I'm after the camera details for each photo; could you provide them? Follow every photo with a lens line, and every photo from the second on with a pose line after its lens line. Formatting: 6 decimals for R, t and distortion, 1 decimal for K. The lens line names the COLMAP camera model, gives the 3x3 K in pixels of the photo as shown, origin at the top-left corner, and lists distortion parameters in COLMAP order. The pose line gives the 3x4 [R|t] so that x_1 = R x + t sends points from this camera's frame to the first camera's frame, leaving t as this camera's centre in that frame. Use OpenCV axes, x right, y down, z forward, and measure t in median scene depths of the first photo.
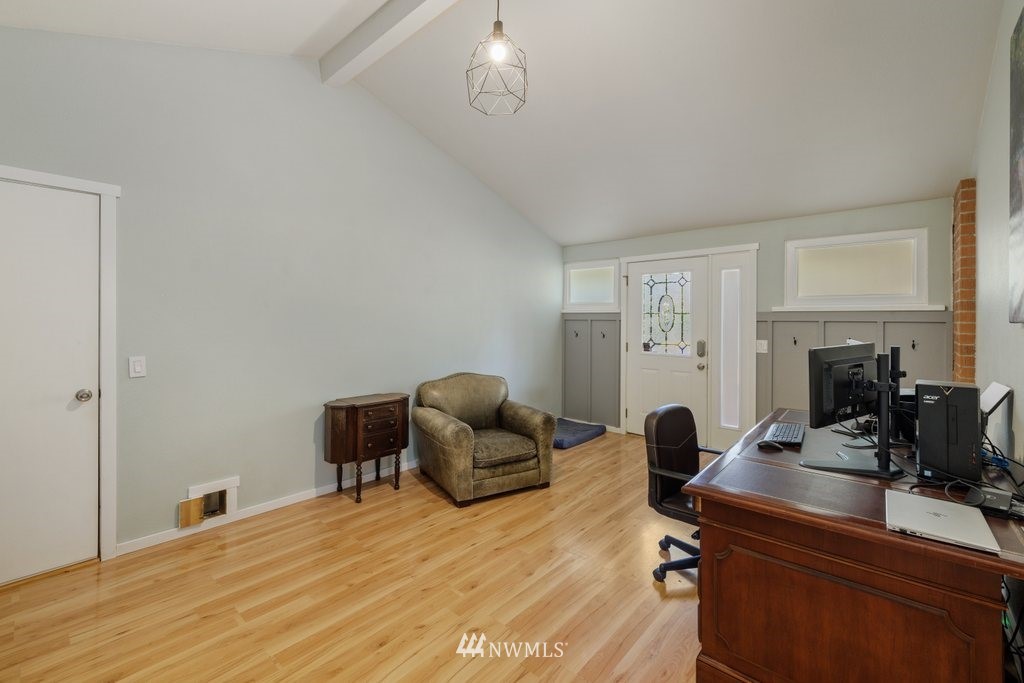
lens RADIAL K [[439.5, 0, 515.6], [0, 439.5, 319.0], [0, 0, 1]] dist [0.000804, -0.000055]
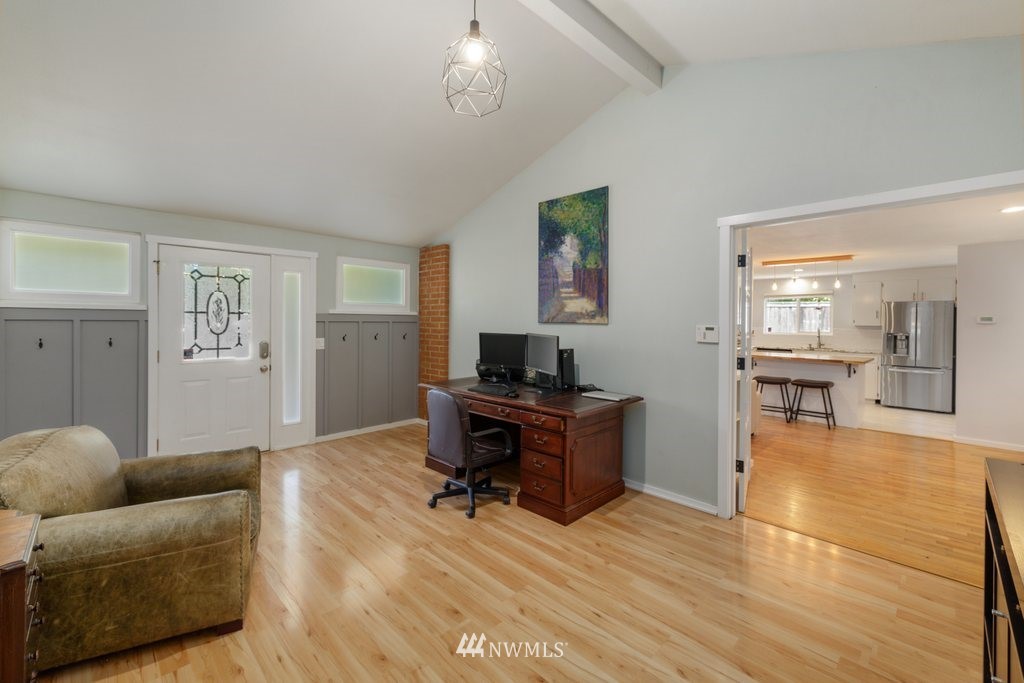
lens RADIAL K [[421.7, 0, 509.3], [0, 421.7, 323.3], [0, 0, 1]] dist [-0.000594, -0.000160]
pose [[0.064914, -0.007643, 0.997862, -0.501514], [-0.004459, 0.999958, 0.007949, -0.001648], [-0.997881, -0.004966, 0.064877, 0.433357]]
